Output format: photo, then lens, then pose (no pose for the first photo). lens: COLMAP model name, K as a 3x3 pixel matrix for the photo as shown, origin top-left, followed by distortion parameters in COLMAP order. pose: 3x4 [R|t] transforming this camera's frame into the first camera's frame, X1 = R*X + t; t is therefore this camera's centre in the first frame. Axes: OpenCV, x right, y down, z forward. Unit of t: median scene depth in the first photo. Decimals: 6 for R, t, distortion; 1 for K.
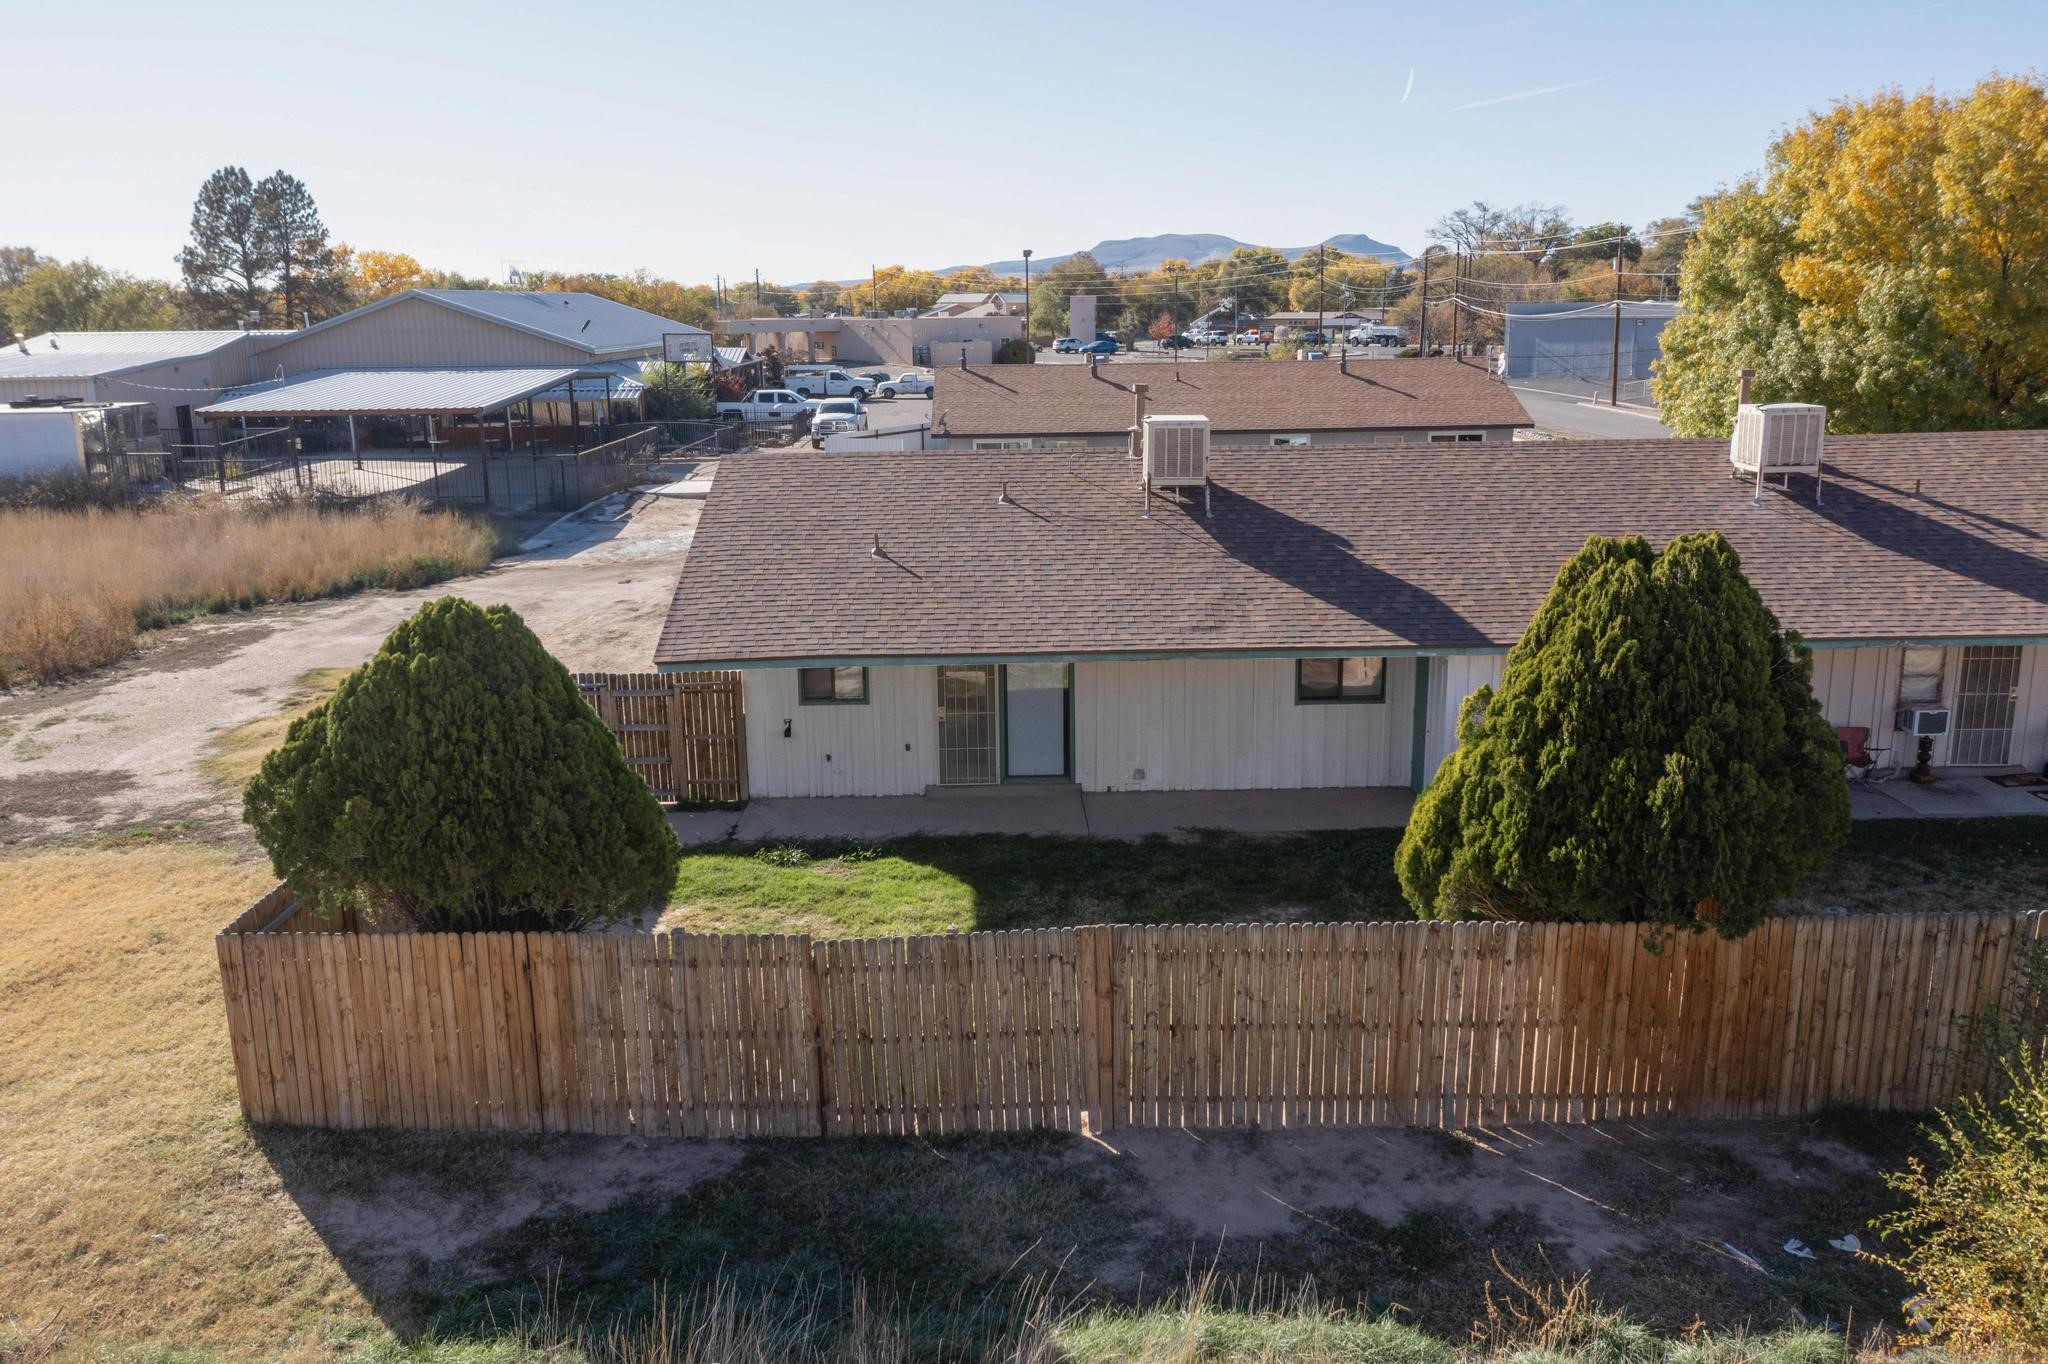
lens RADIAL K [[1621.2, 0, 1024.0], [0, 1621.2, 682.0], [0, 0, 1]] dist [-0.001779, 0.006148]
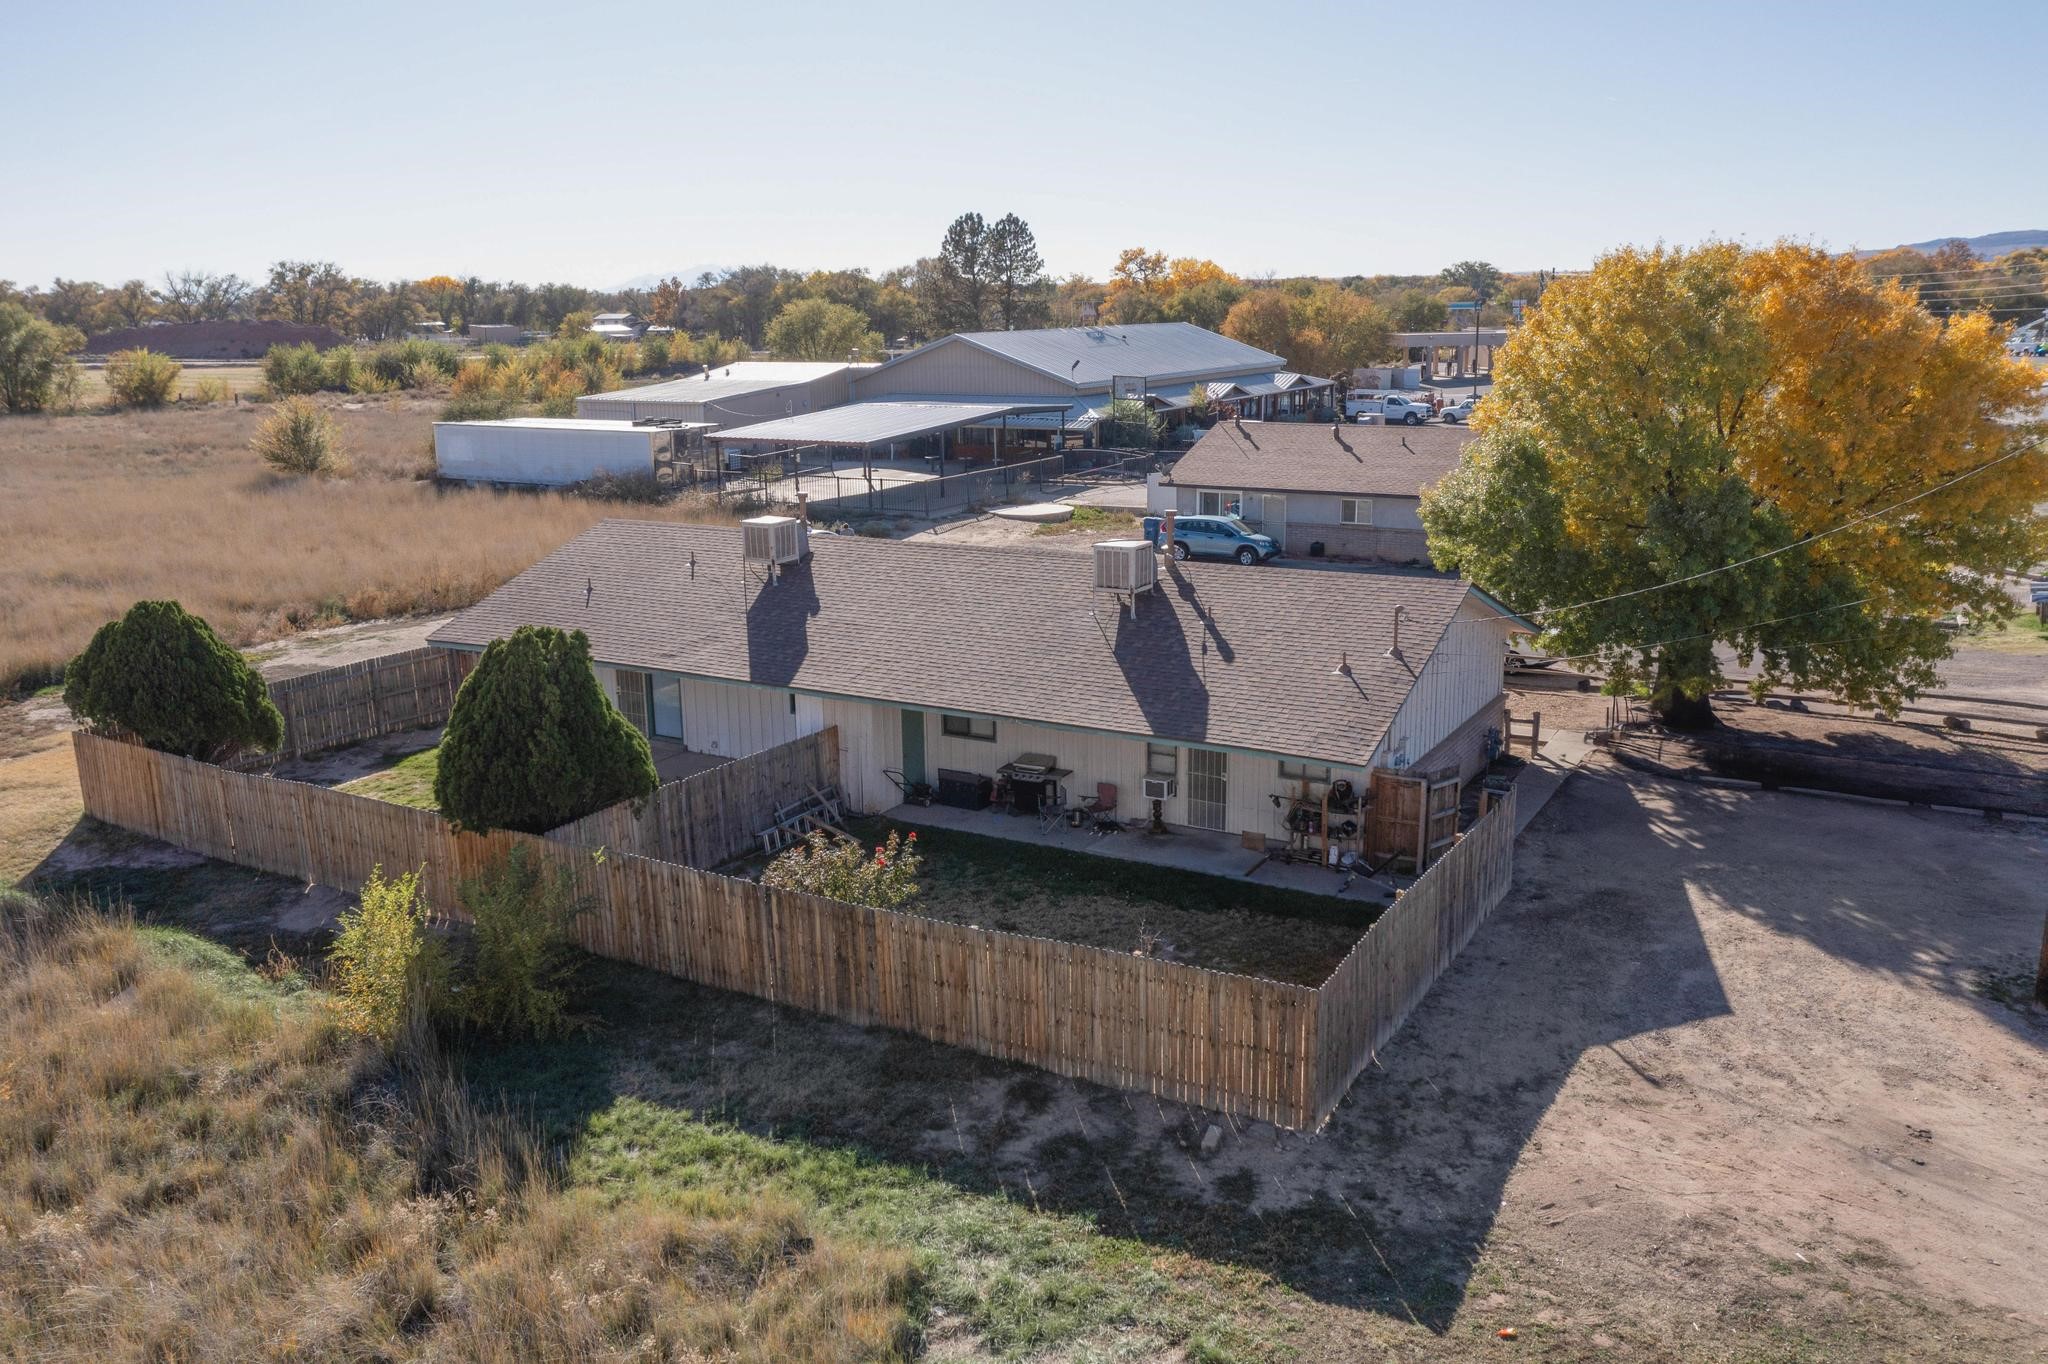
lens RADIAL K [[1621.2, 0, 1024.0], [0, 1621.2, 682.0], [0, 0, 1]] dist [-0.001779, 0.006148]
pose [[0.855325, 0.121032, -0.503756, 1.277835], [-0.114911, 0.992430, 0.043334, -0.122432], [0.505187, 0.020823, 0.862759, -0.239191]]
